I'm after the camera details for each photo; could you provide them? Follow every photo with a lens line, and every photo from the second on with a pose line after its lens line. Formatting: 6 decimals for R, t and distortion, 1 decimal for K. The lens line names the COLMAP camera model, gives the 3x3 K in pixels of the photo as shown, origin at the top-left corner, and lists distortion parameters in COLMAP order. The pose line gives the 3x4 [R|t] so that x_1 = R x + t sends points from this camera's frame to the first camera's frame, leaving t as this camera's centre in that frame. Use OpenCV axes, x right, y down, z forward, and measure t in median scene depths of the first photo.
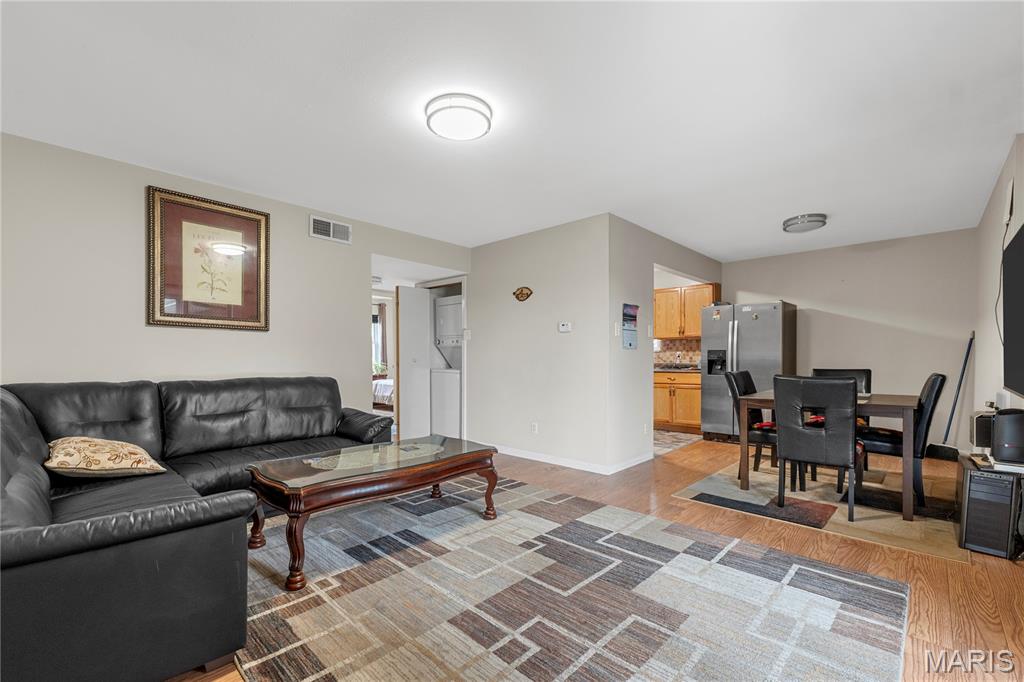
lens RADIAL K [[433.0, 0, 515.4], [0, 433.0, 353.9], [0, 0, 1]] dist [0.006479, -0.001036]
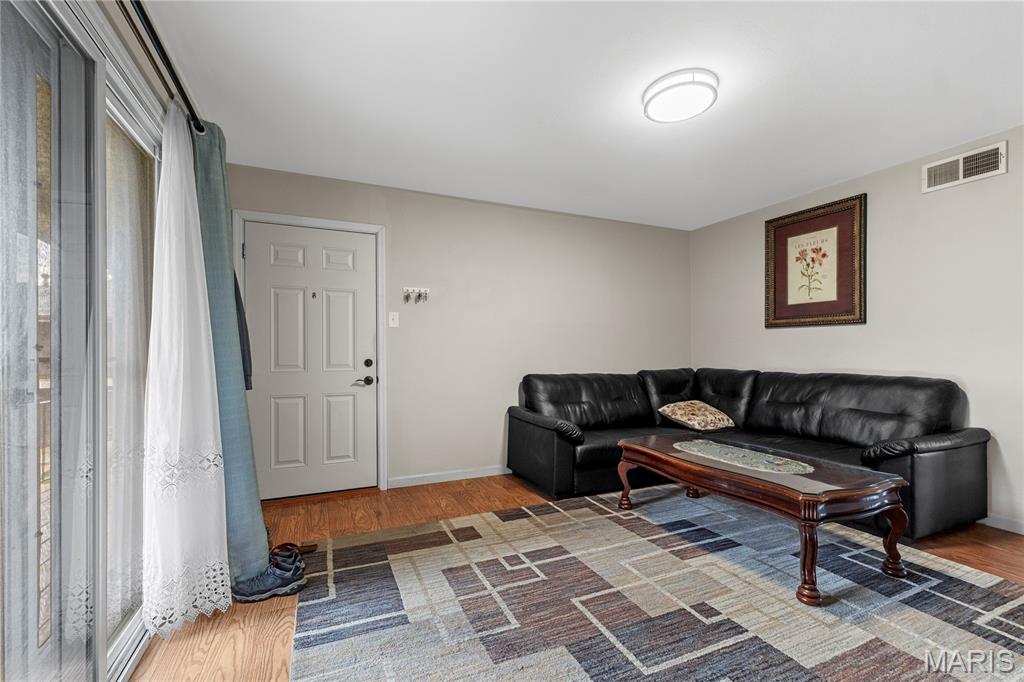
lens RADIAL K [[433.0, 0, 493.5], [0, 433.0, 355.8], [0, 0, 1]] dist [0.006479, -0.001036]
pose [[-0.400345, 0.005348, -0.916349, 0.658751], [0.009196, 0.999956, 0.001819, 0.006114], [0.916318, -0.007698, -0.400377, 0.758179]]
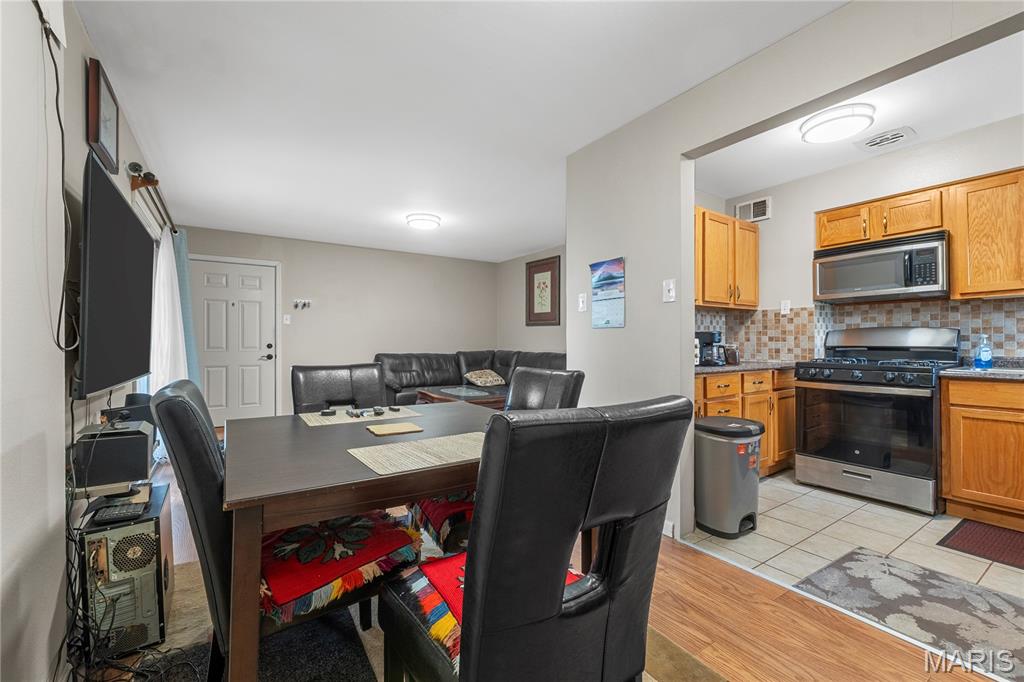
lens RADIAL K [[433.0, 0, 504.0], [0, 433.0, 340.9], [0, 0, 1]] dist [0.006479, -0.001036]
pose [[-0.232496, -0.001251, -0.972596, 1.279510], [0.006153, 0.999977, -0.002757, 0.012240], [0.972578, -0.006626, -0.232483, 1.369605]]
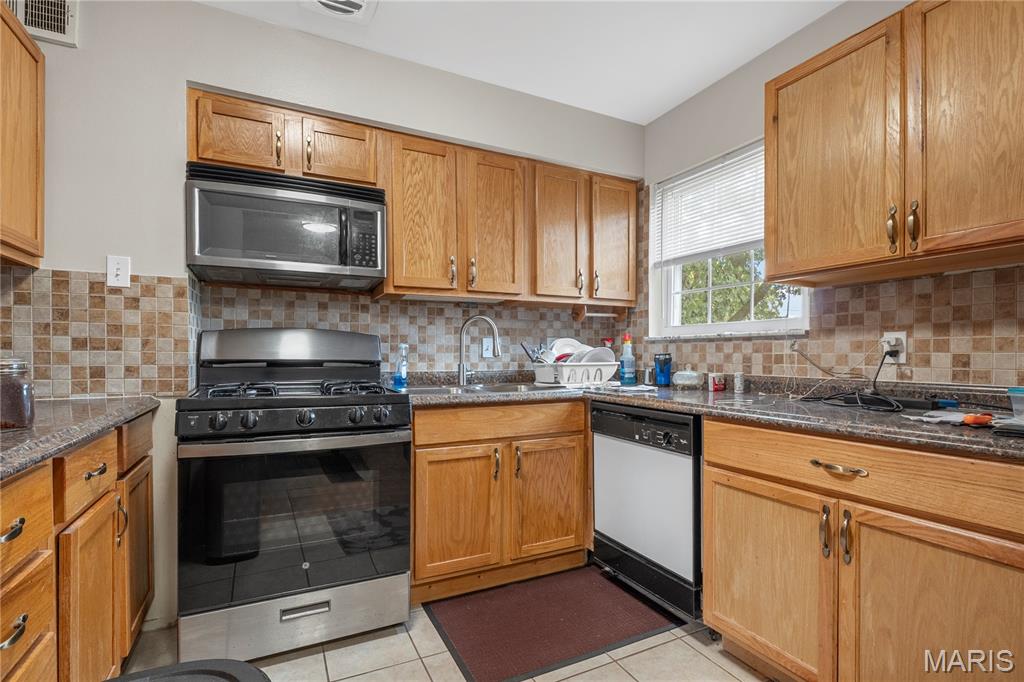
lens RADIAL K [[471.3, 0, 506.9], [0, 471.3, 360.5], [0, 0, 1]] dist [-0.012749, 0.002442]
pose [[0.936544, 0.012719, -0.350320, 0.579526], [-0.006790, 0.999812, 0.018145, 0.014370], [0.350485, -0.014615, 0.936454, 1.482814]]
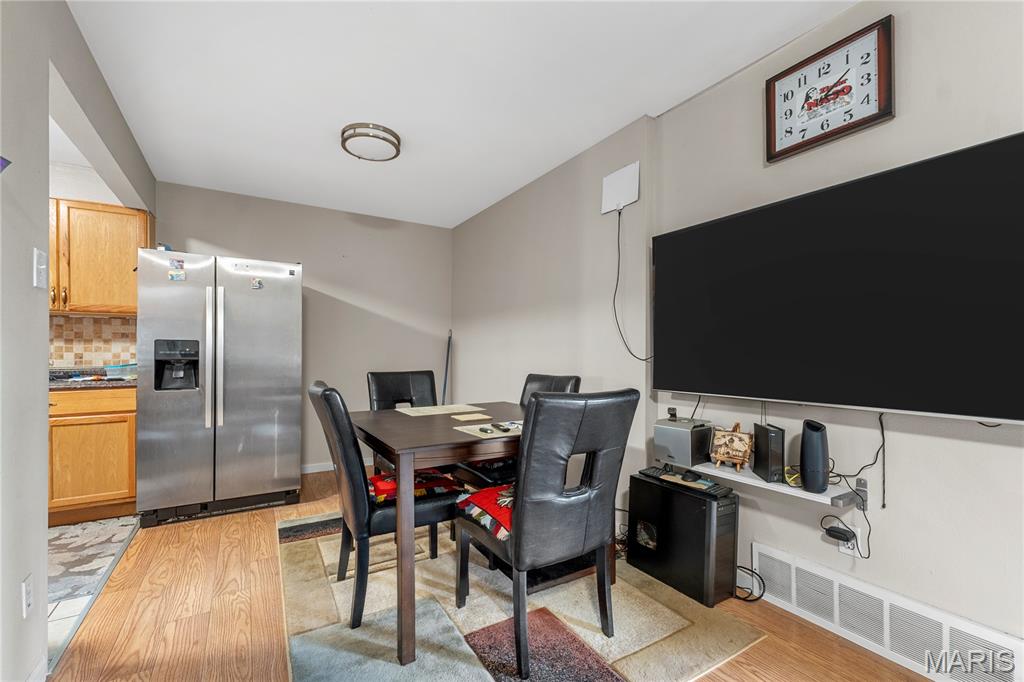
lens RADIAL K [[433.0, 0, 493.8], [0, 433.0, 354.0], [0, 0, 1]] dist [0.006479, -0.001036]
pose [[0.279627, 0.002701, 0.960105, 0.150309], [-0.007975, 0.999968, -0.000491, 0.007900], [-0.960076, -0.007519, 0.279640, 0.891992]]
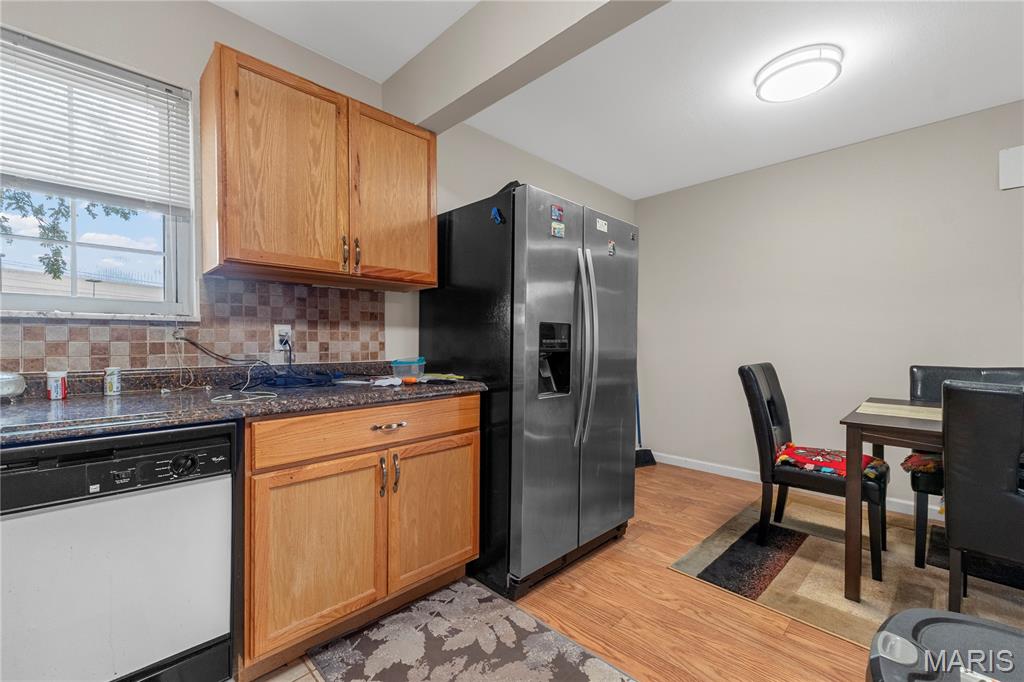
lens RADIAL K [[433.0, 0, 494.4], [0, 433.0, 345.5], [0, 0, 1]] dist [0.006479, -0.001036]
pose [[0.046565, -0.003671, 0.998909, 0.203234], [-0.006024, 0.999974, 0.003956, 0.013944], [-0.998897, -0.006202, 0.046542, 1.808837]]
